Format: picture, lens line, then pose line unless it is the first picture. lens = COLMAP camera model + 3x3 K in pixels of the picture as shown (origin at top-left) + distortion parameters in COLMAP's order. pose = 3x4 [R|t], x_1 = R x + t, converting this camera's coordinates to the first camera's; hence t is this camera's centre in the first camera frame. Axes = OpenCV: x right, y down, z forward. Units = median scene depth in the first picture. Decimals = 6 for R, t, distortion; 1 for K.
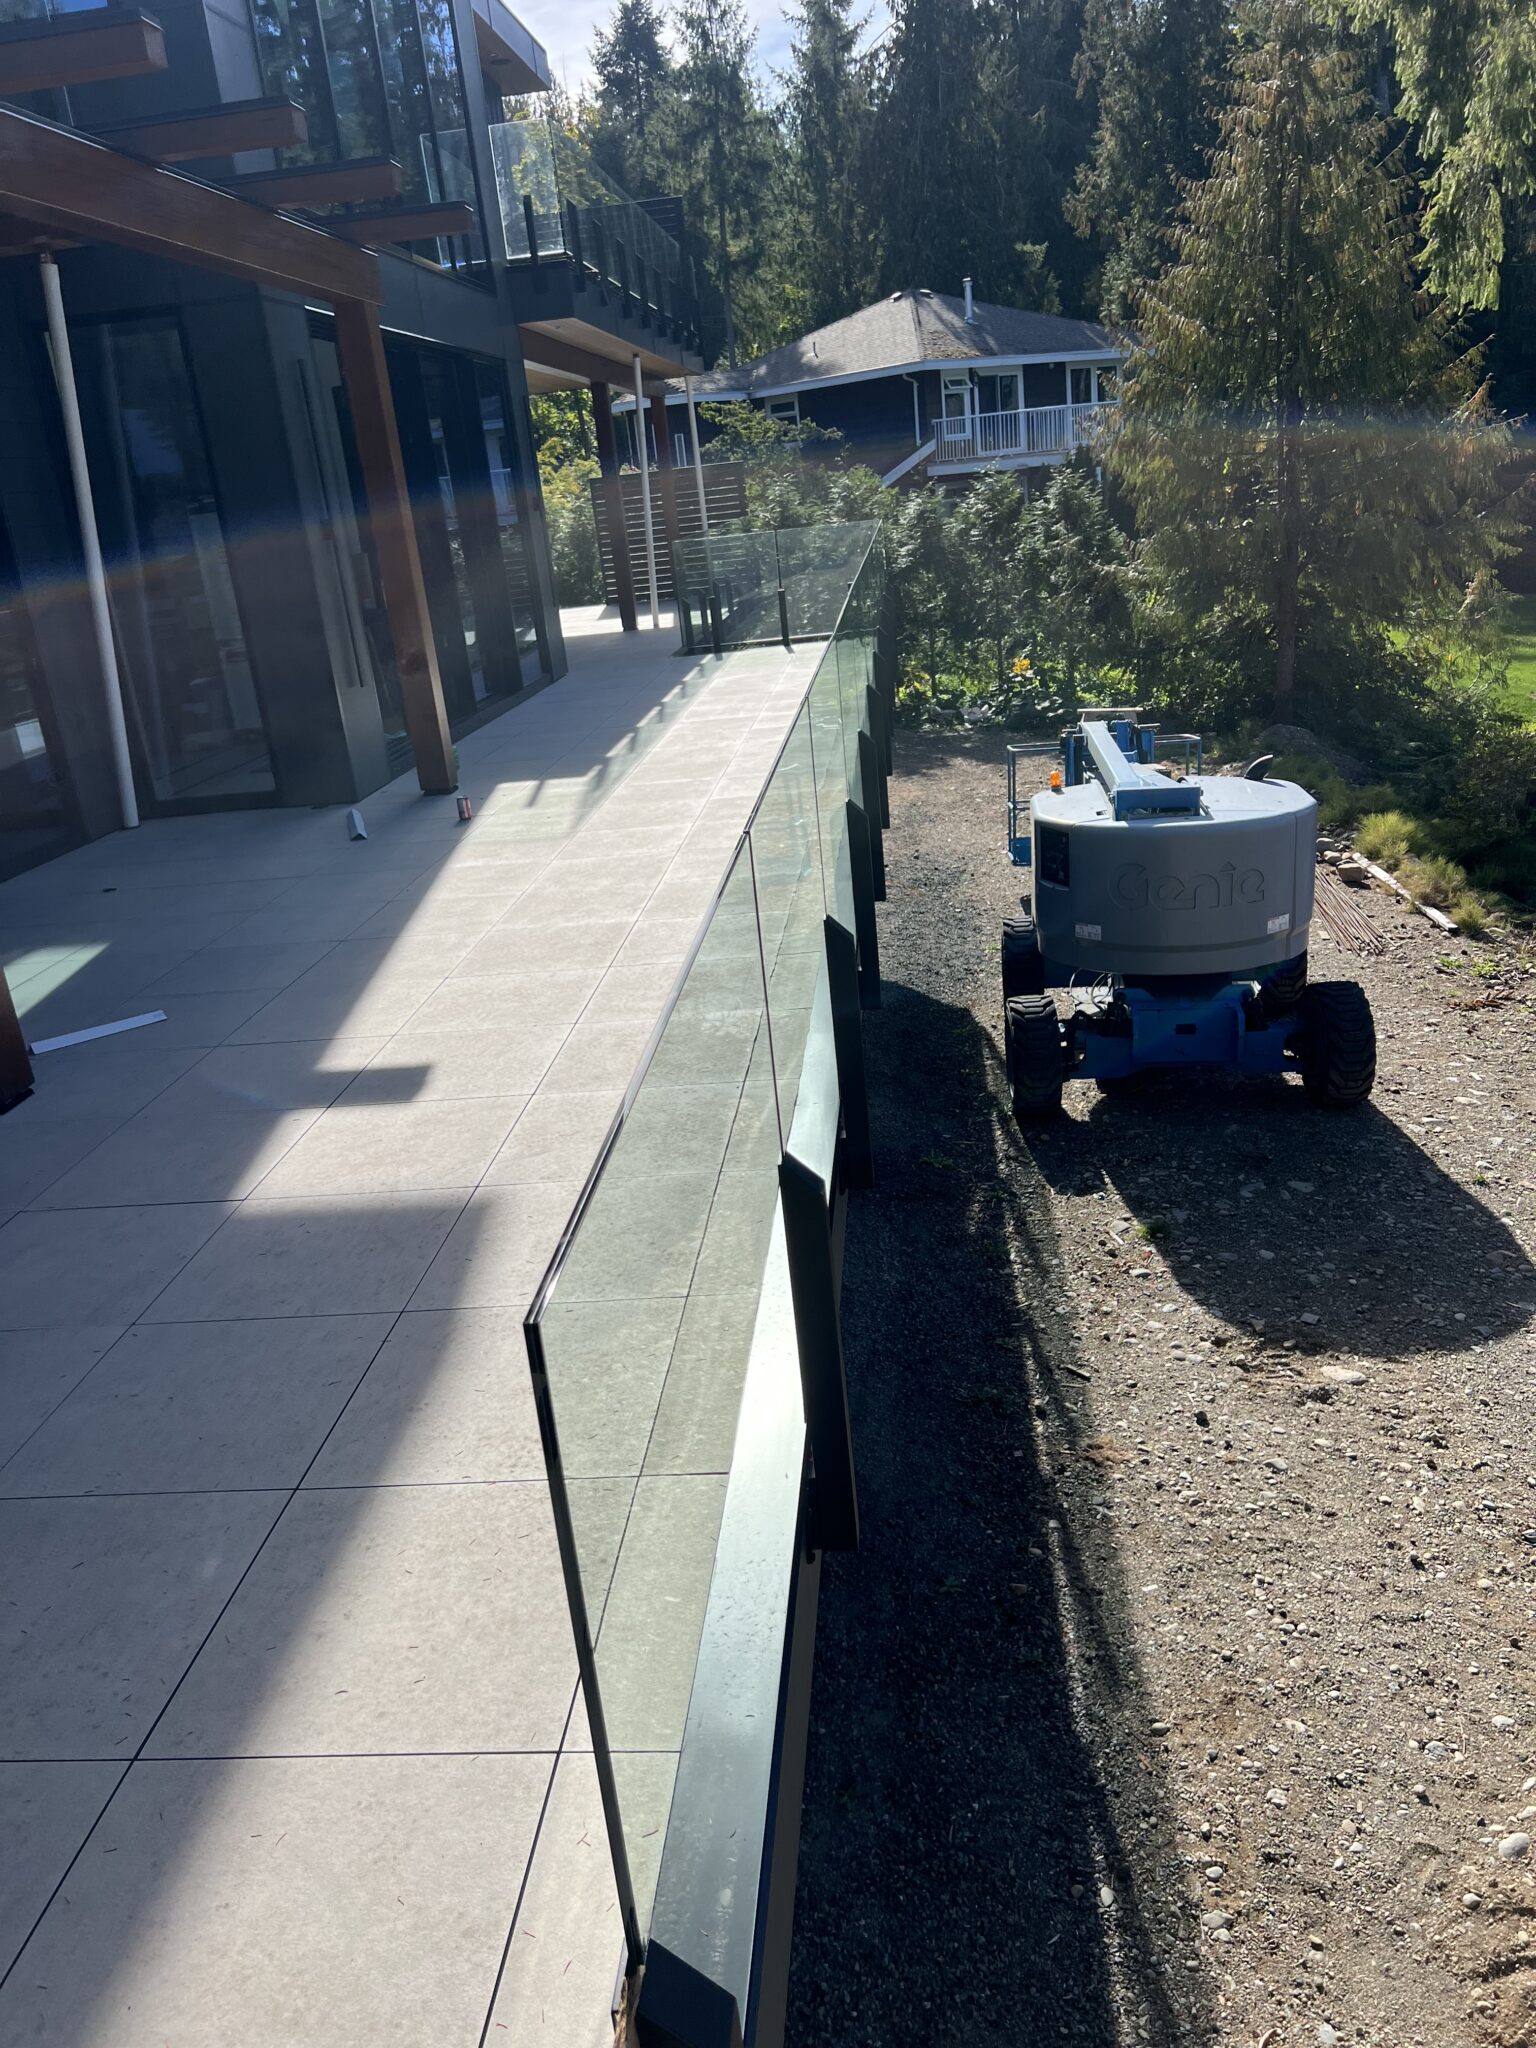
lens RADIAL K [[1533.9, 0, 768.0], [0, 1533.9, 1024.0], [0, 0, 1]] dist [0.073275, -0.098531]
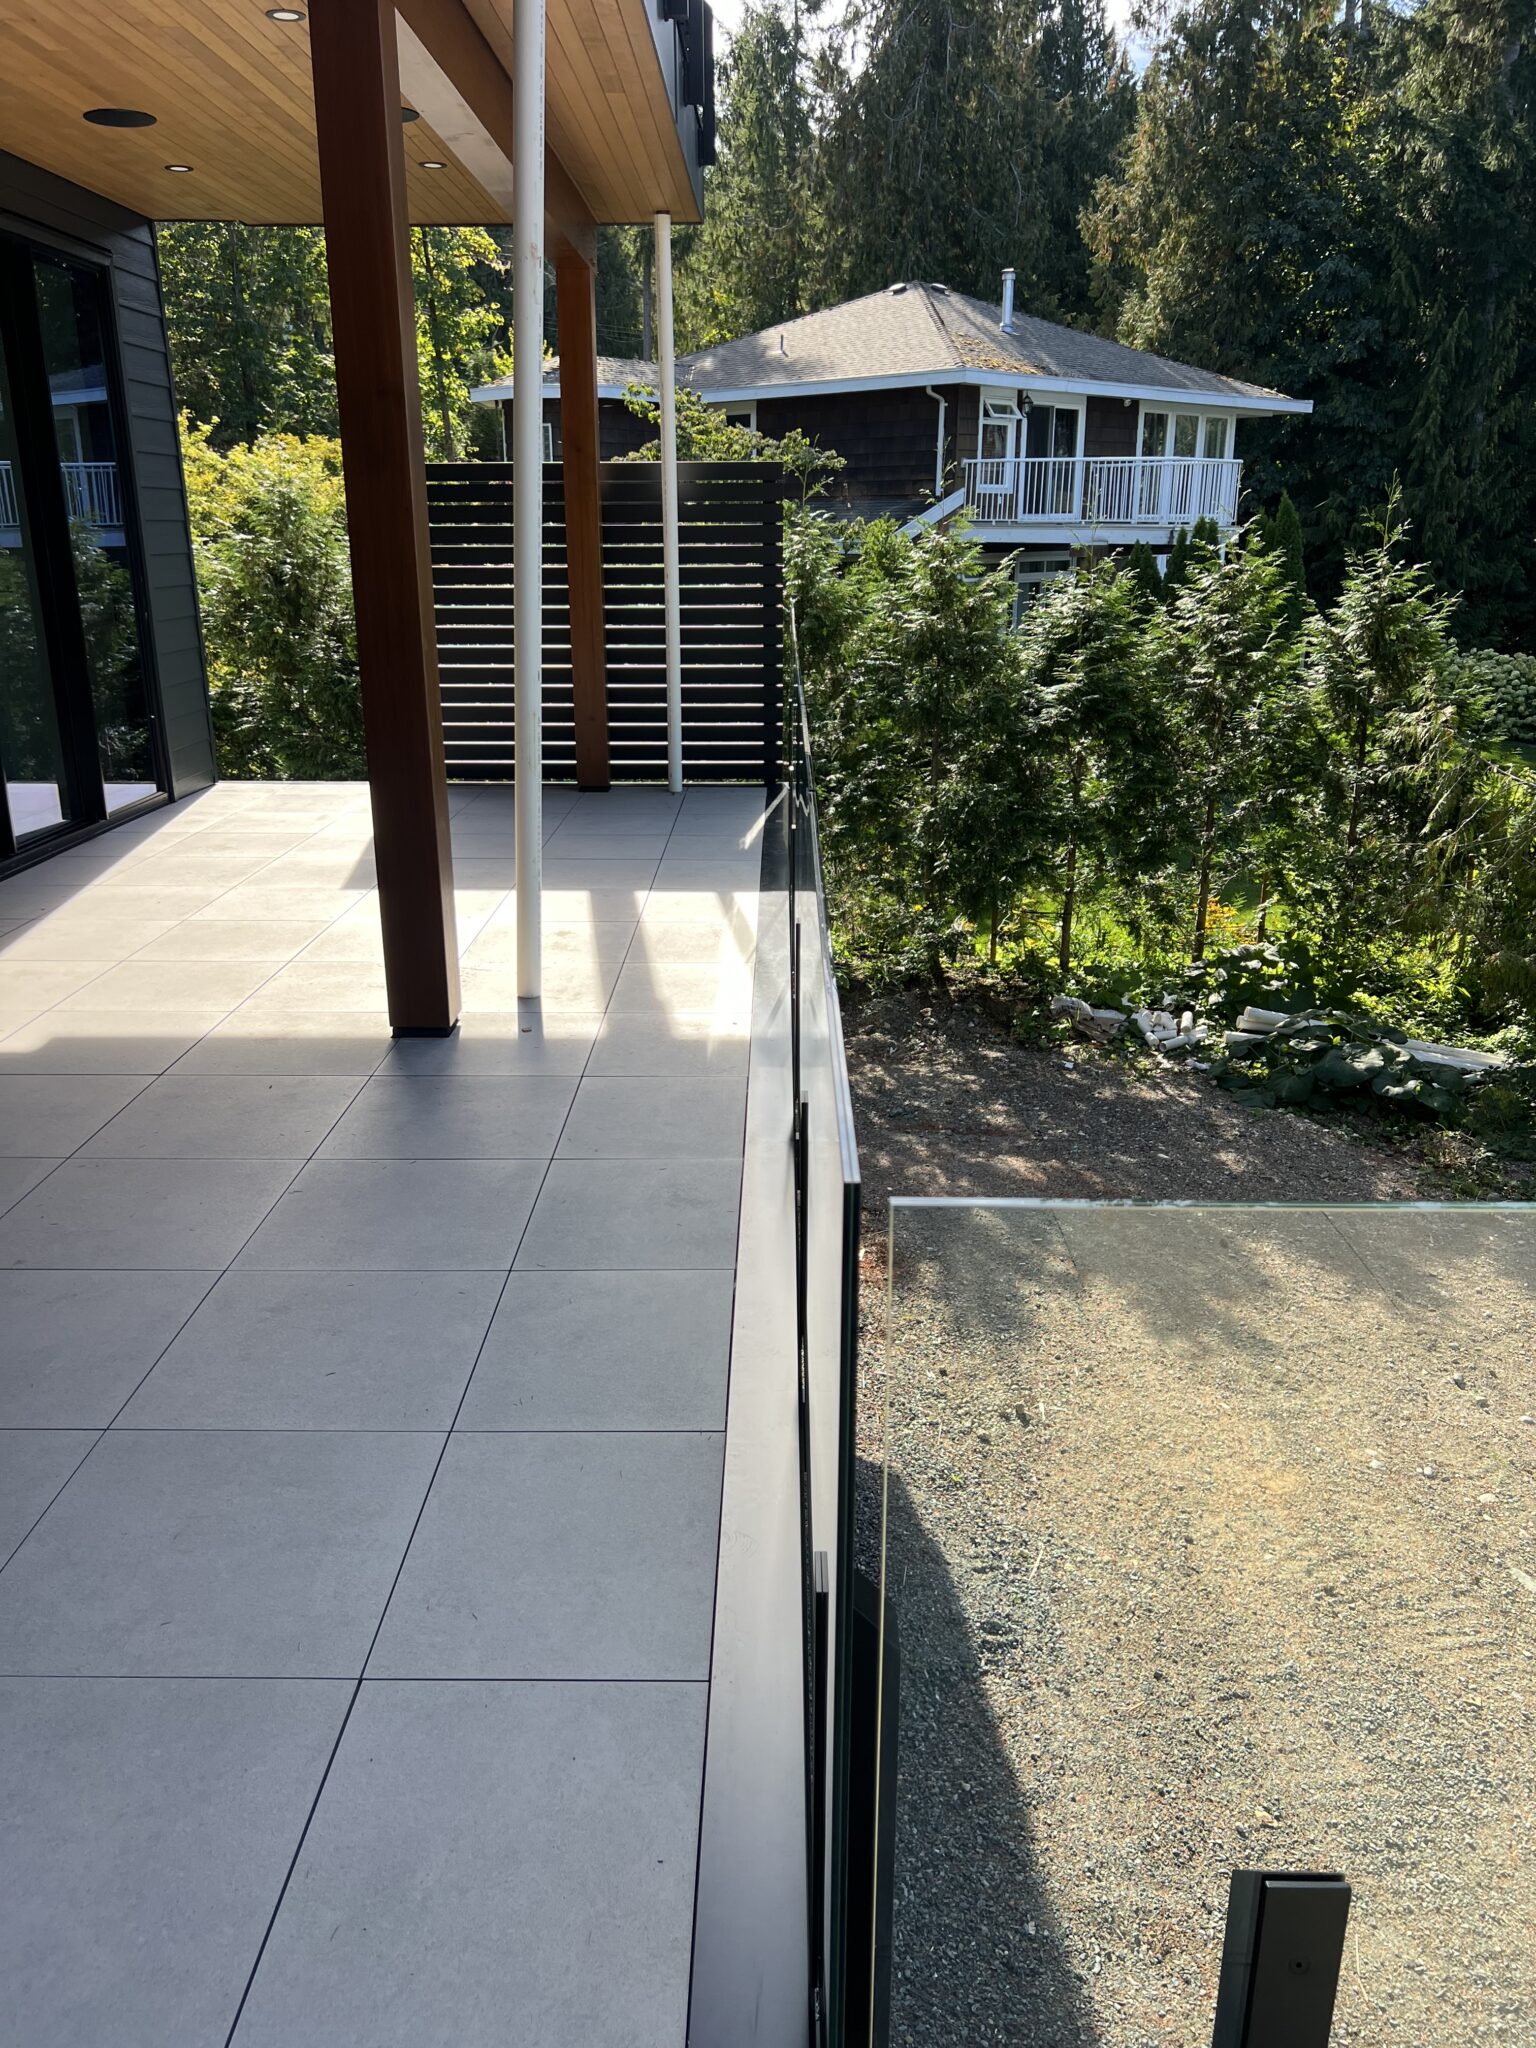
lens RADIAL K [[1533.9, 0, 768.0], [0, 1533.9, 1024.0], [0, 0, 1]] dist [0.073275, -0.098531]
pose [[0.992406, 0.071442, 0.100136, -0.025191], [-0.068378, 0.997090, -0.033710, -0.111272], [-0.102253, 0.026607, 0.994403, 0.328004]]
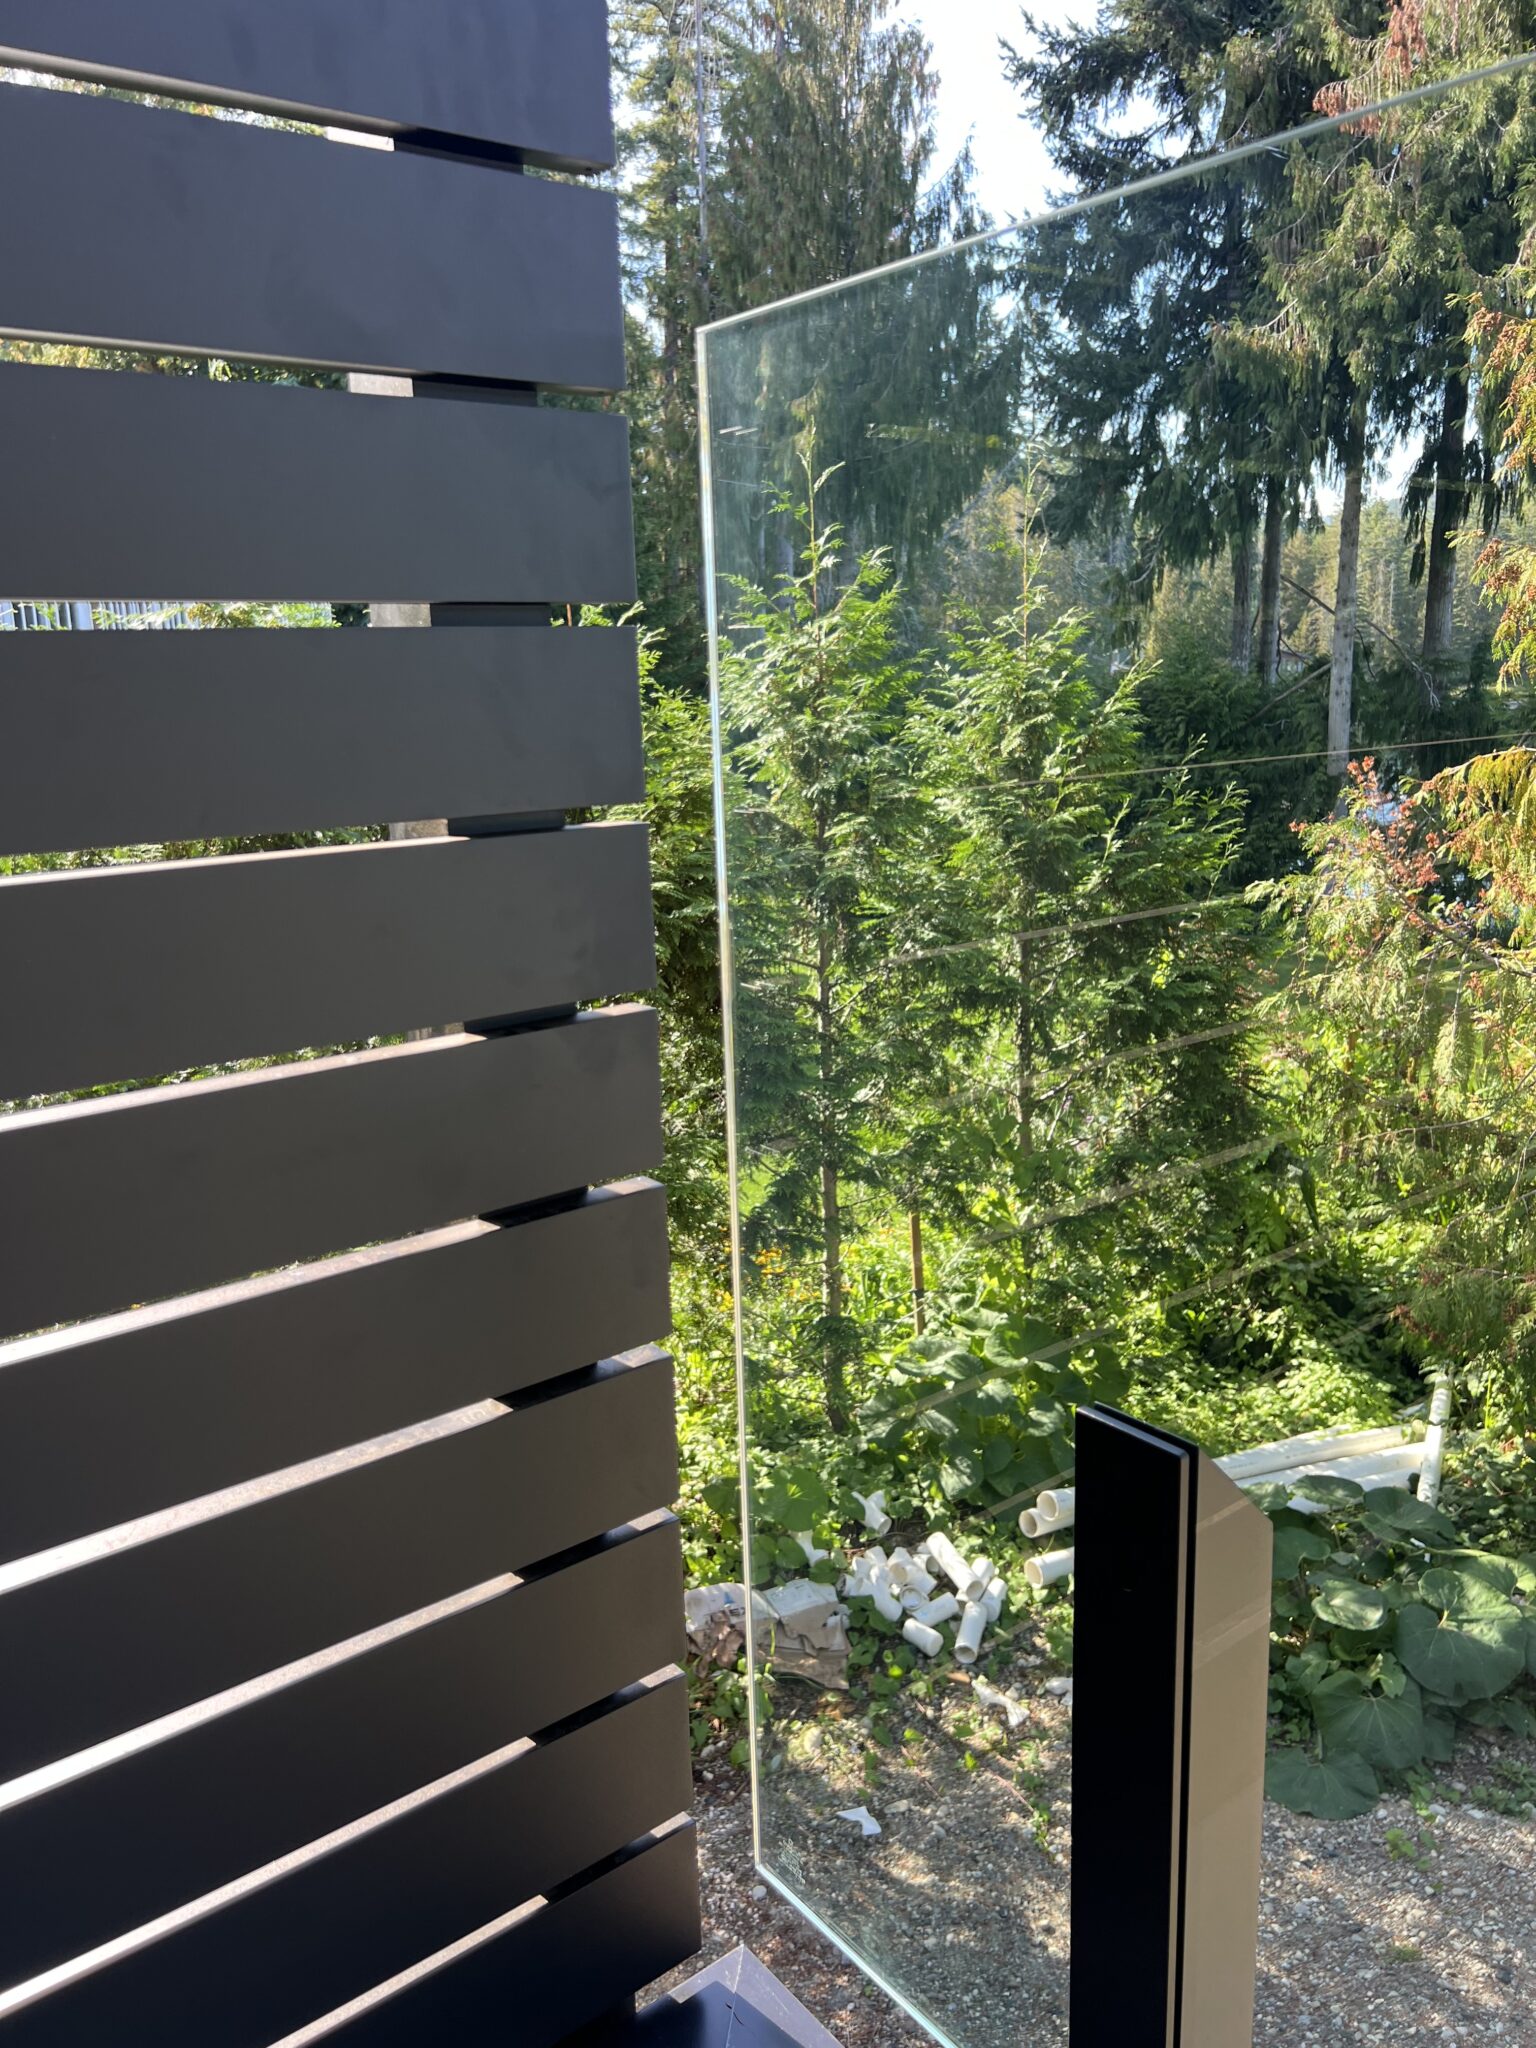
lens RADIAL K [[1533.9, 0, 768.0], [0, 1533.9, 1024.0], [0, 0, 1]] dist [0.073275, -0.098531]
pose [[0.732110, -0.078186, 0.676684, -0.018681], [0.189795, 0.977466, -0.092402, -0.171828], [-0.654211, 0.196080, 0.730452, 0.535523]]
